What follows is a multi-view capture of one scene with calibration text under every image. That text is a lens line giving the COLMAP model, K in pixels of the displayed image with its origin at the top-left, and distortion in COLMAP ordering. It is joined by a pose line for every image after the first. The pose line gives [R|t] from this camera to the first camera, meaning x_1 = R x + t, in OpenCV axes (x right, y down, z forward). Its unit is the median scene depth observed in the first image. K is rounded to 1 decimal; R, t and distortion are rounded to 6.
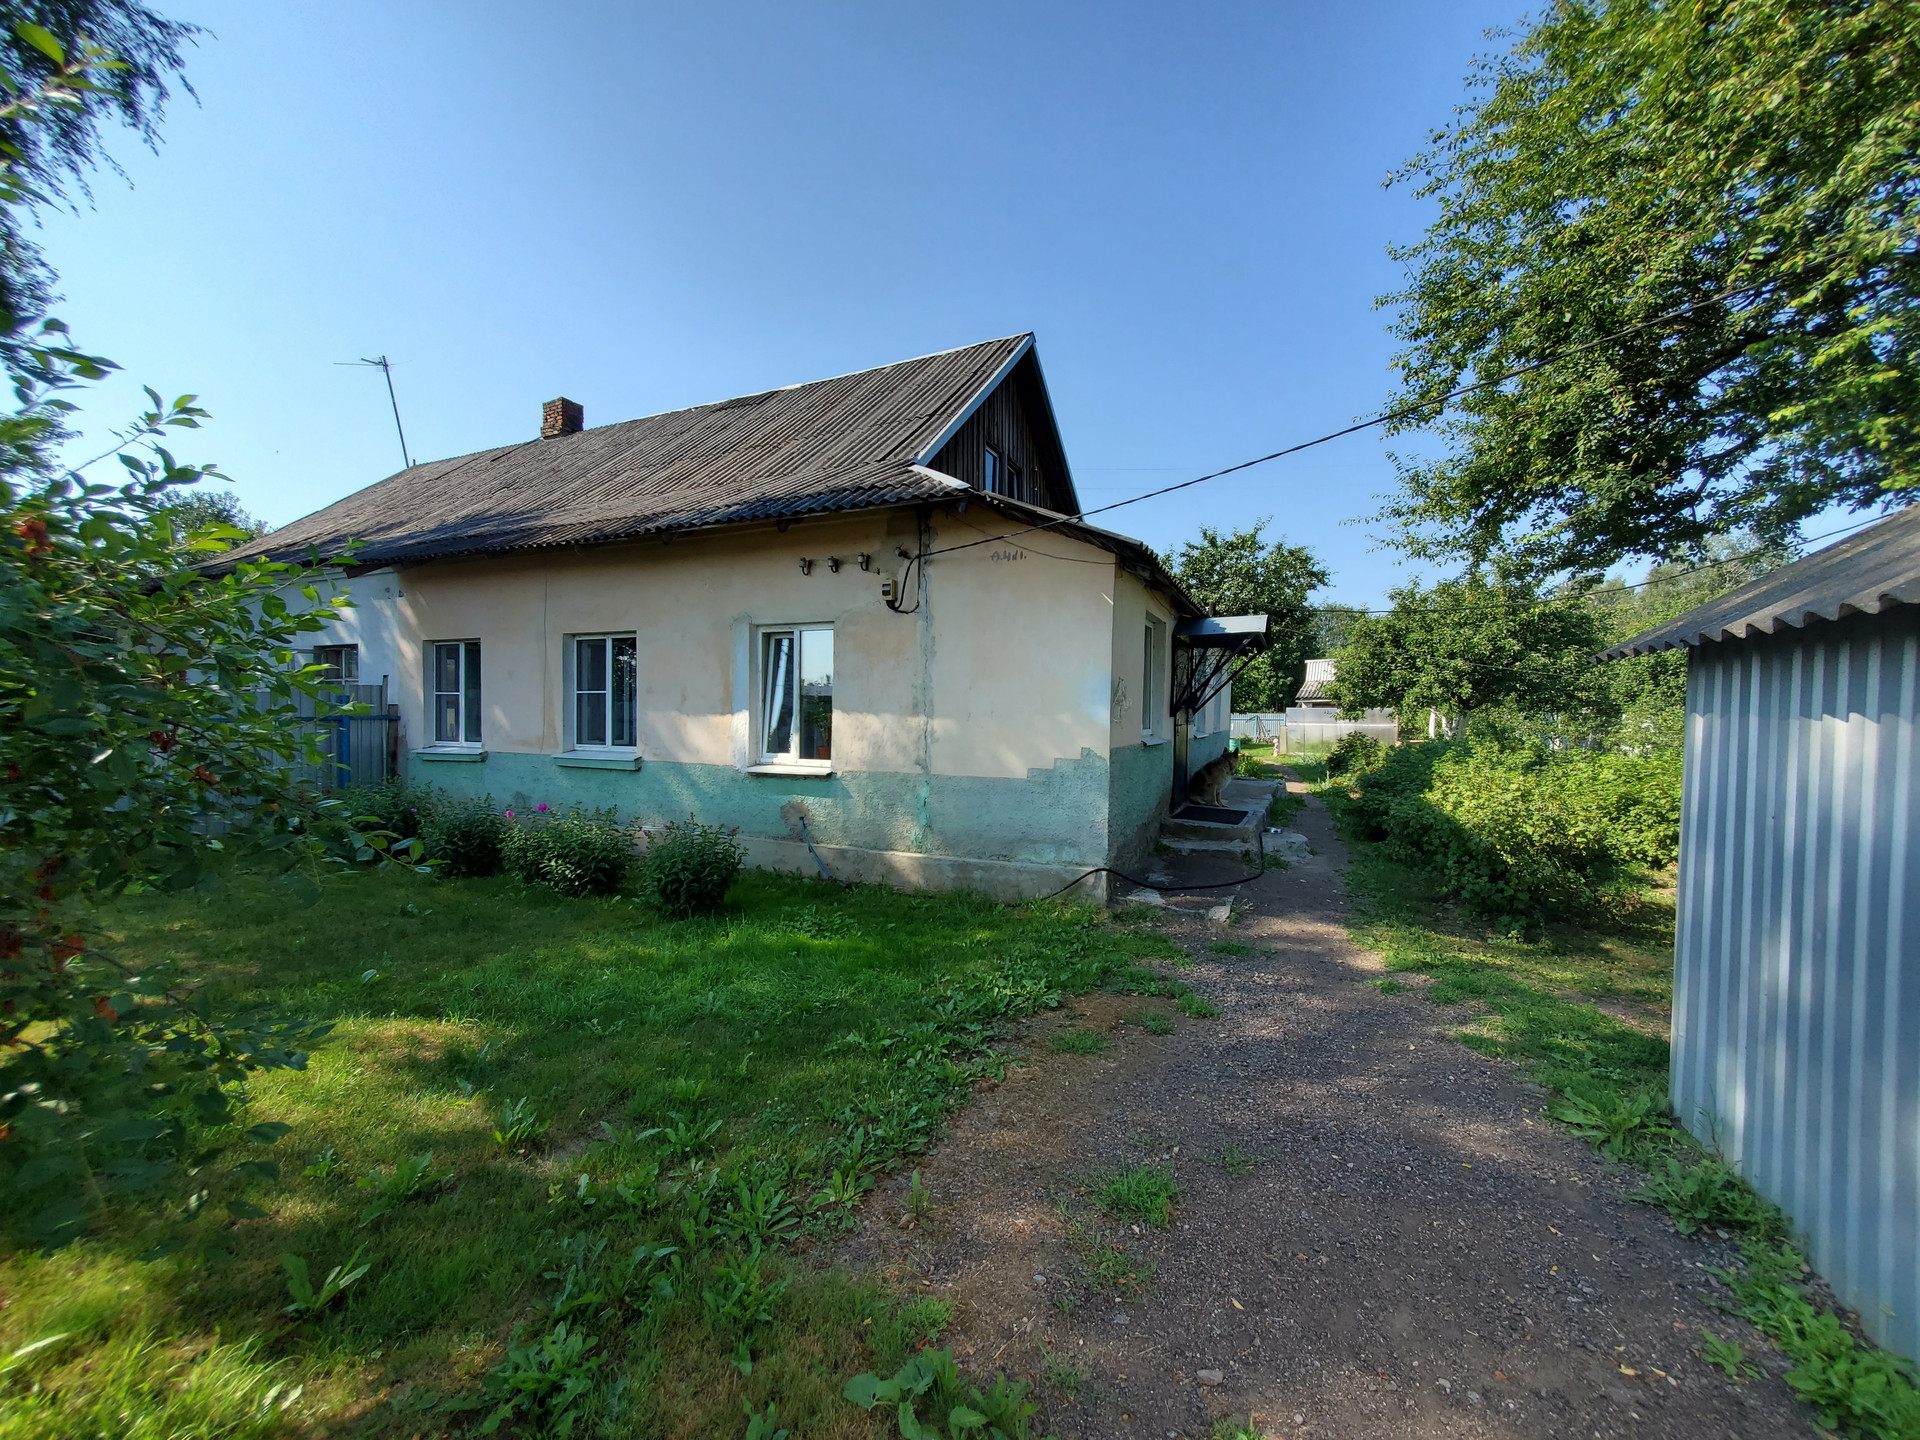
lens RADIAL K [[755.7, 0, 969.8], [0, 755.7, 726.1], [0, 0, 1]] dist [0.005344, -0.000304]
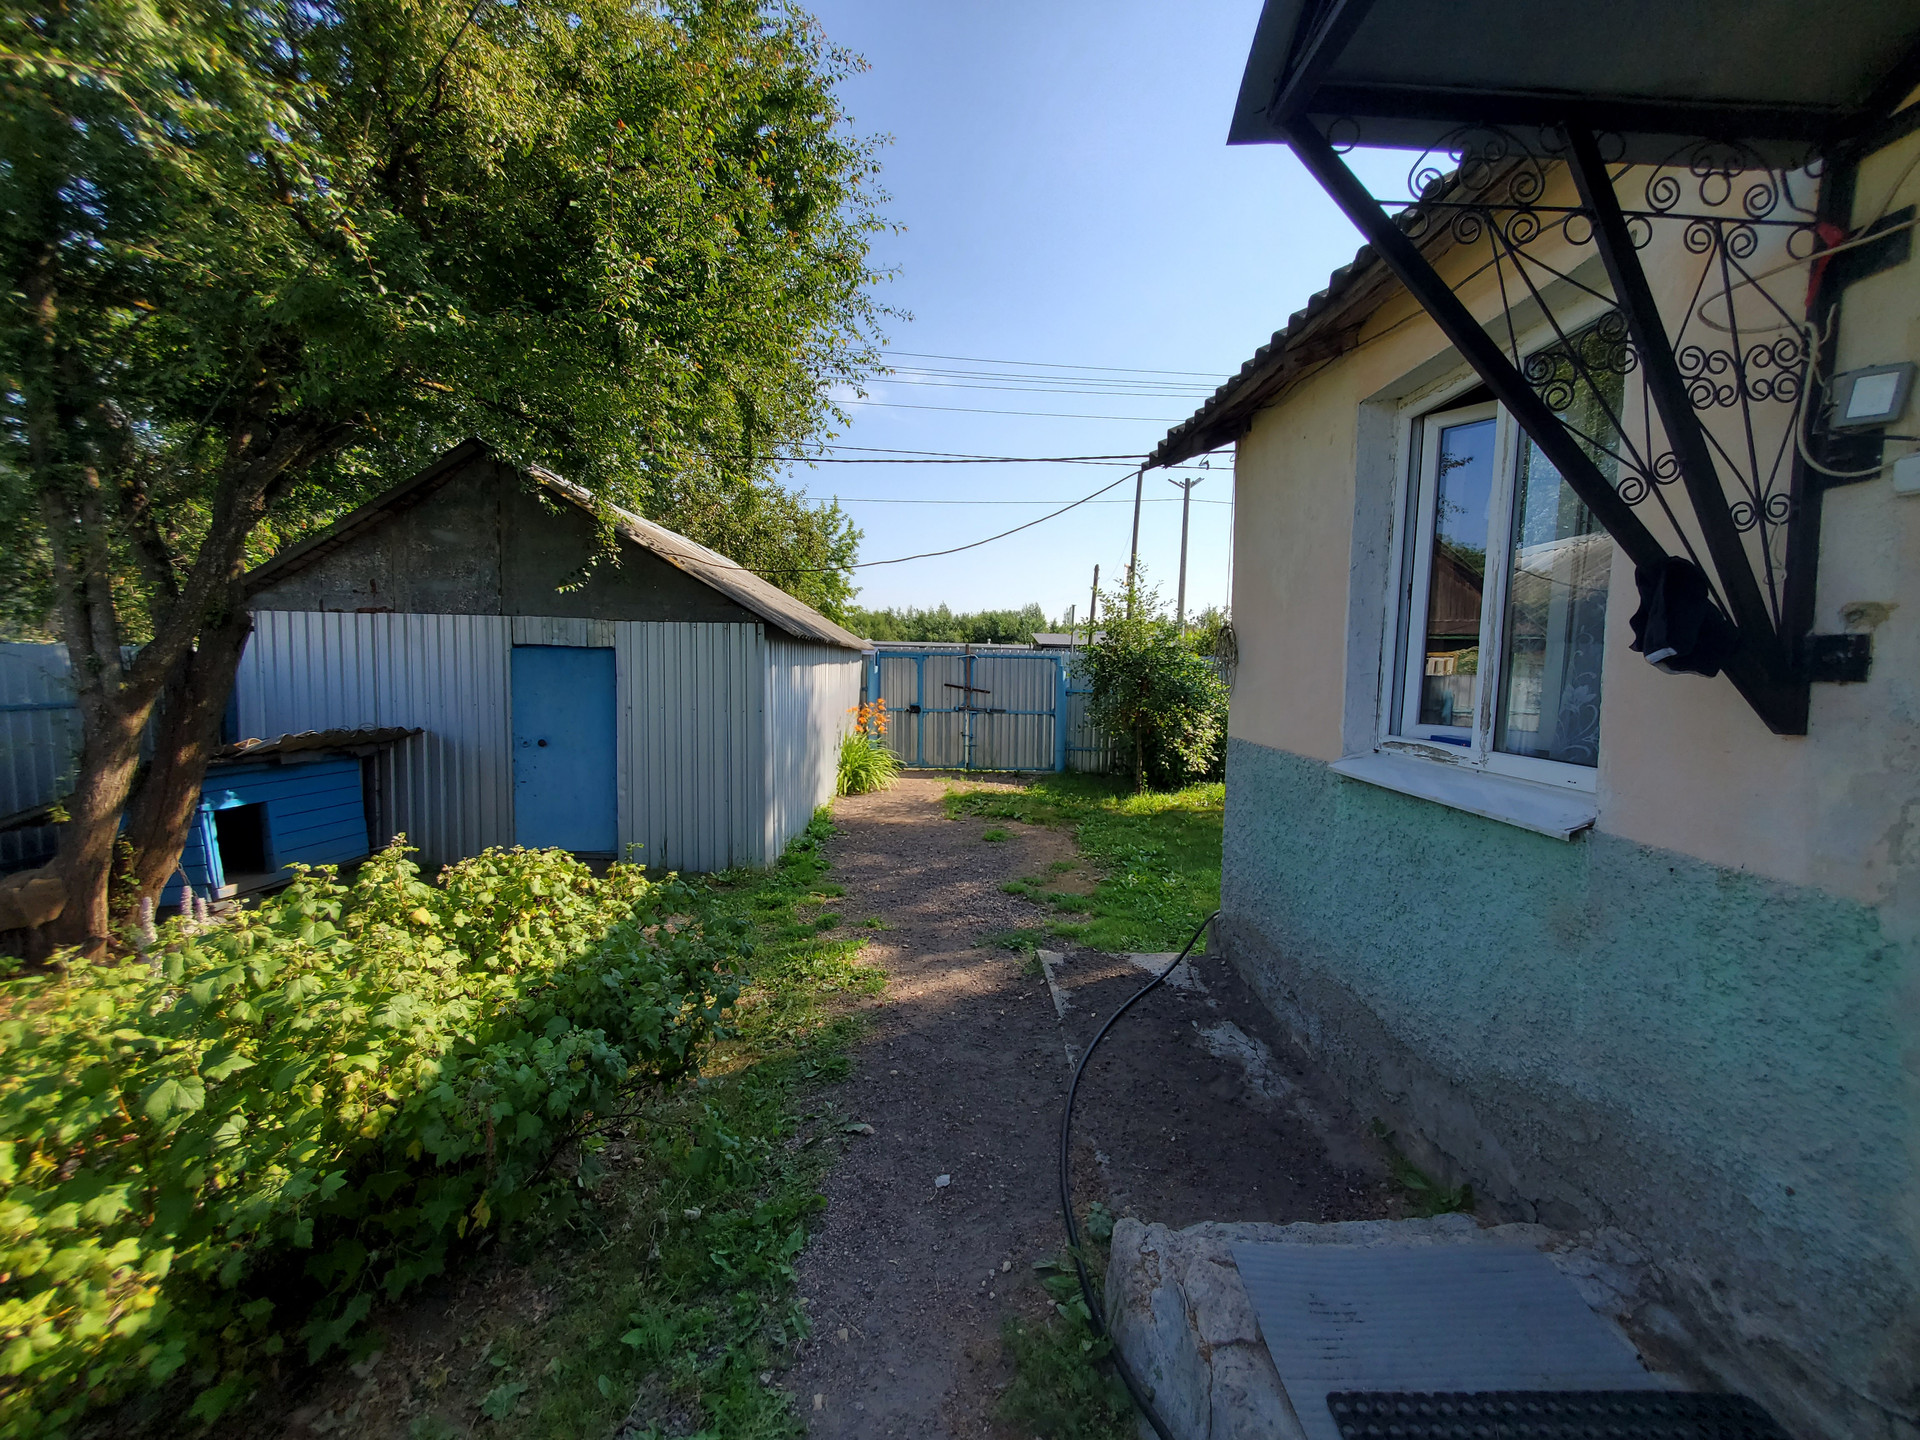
lens RADIAL K [[755.7, 0, 969.8], [0, 755.7, 726.1], [0, 0, 1]] dist [0.005344, -0.000304]
pose [[-0.900508, 0.000871, -0.434838, 1.187432], [-0.040151, 0.995559, 0.085143, -0.033760], [0.432981, 0.094131, -0.896475, 2.659568]]
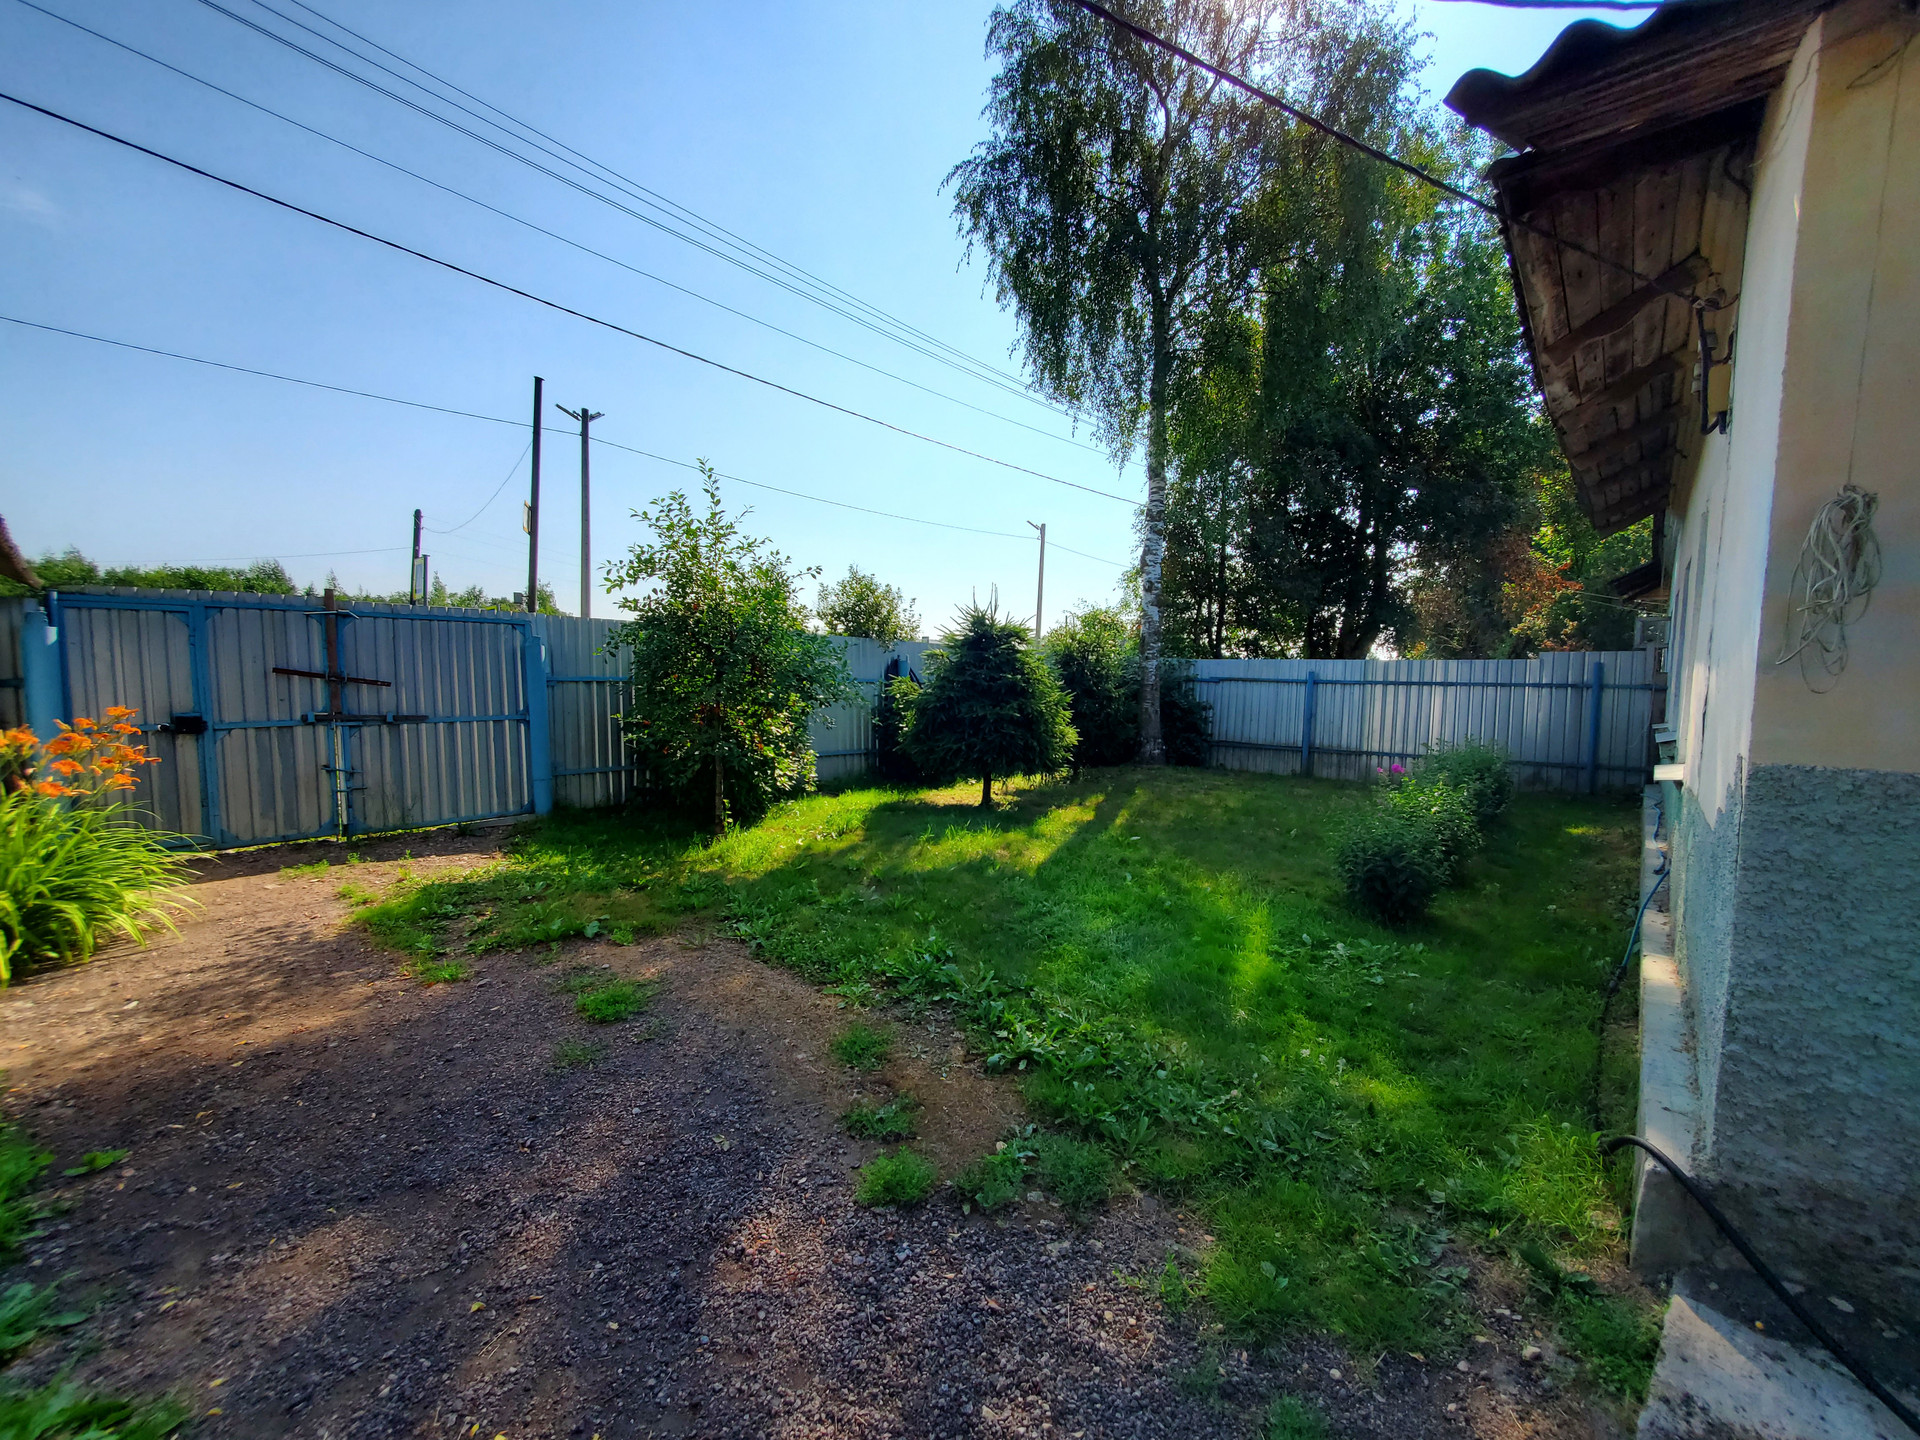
lens RADIAL K [[755.7, 0, 969.8], [0, 755.7, 726.1], [0, 0, 1]] dist [0.005344, -0.000304]
pose [[-0.285969, 0.053695, -0.956733, 0.962511], [-0.041339, 0.996808, 0.068301, 0.019271], [0.957347, 0.059082, -0.282837, 1.465875]]
